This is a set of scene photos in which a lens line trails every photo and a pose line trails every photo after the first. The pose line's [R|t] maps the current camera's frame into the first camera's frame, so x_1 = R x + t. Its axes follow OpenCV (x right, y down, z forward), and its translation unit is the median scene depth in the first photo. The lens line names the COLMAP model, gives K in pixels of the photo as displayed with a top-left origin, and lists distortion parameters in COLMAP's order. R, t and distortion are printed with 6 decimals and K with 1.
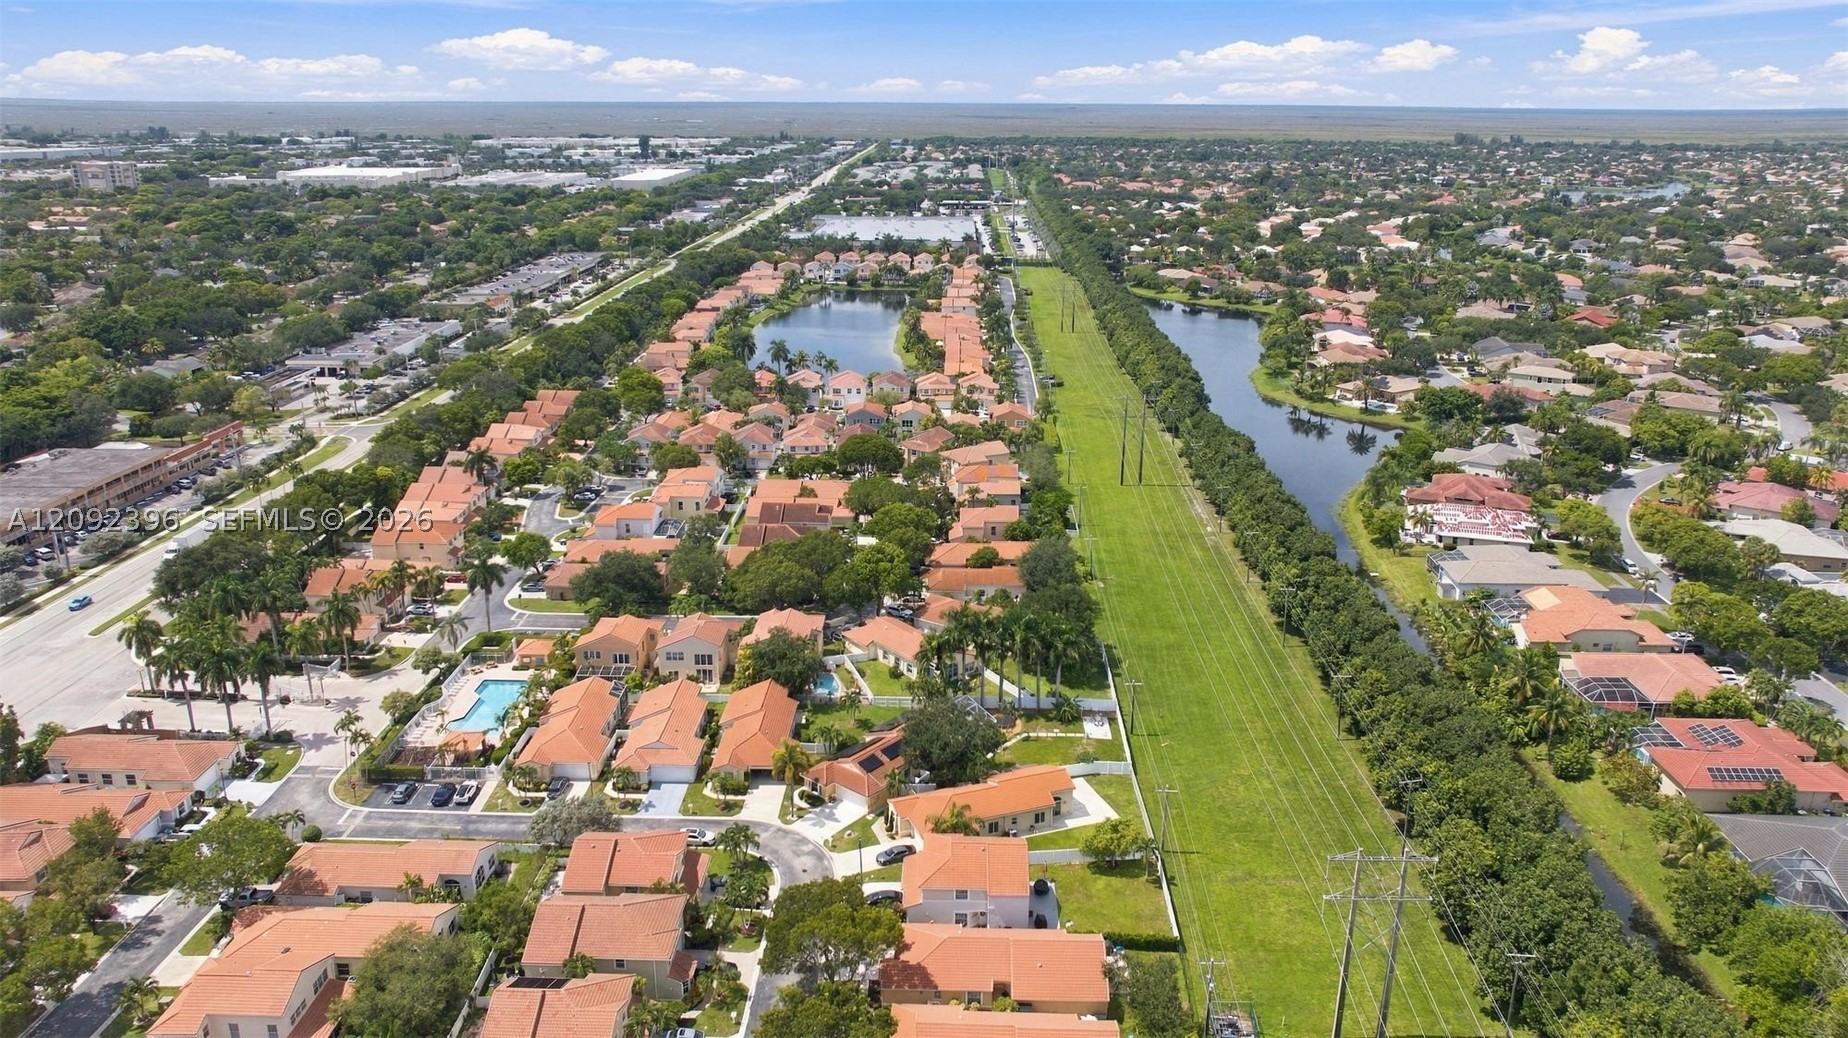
lens RADIAL K [[1289.1, 0, 924.0], [0, 1289.1, 519.0], [0, 0, 1]] dist [-0.032514, 0.000828]
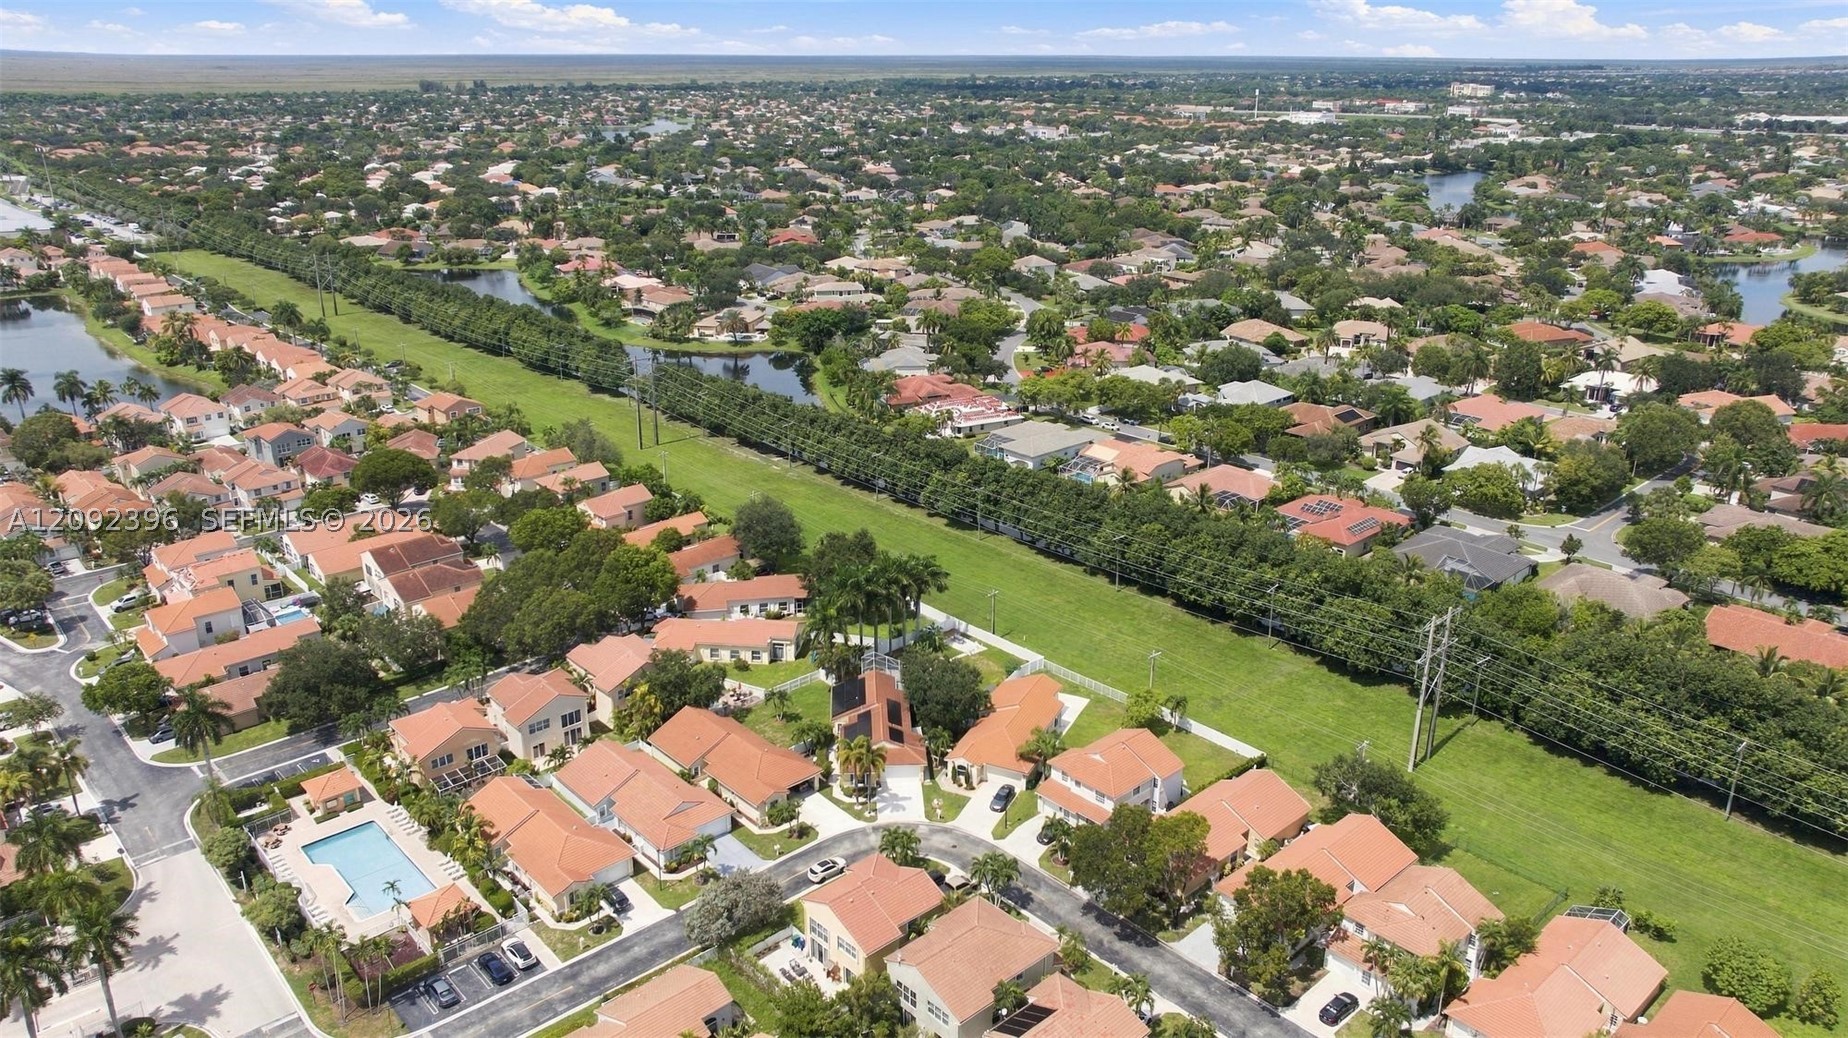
lens RADIAL K [[1289.1, 0, 924.0], [0, 1289.1, 519.0], [0, 0, 1]] dist [-0.032514, 0.000828]
pose [[0.715728, -0.239918, 0.655876, -0.421174], [0.215264, 0.969201, 0.119624, -0.055335], [-0.664375, 0.055569, 0.745330, 0.163758]]
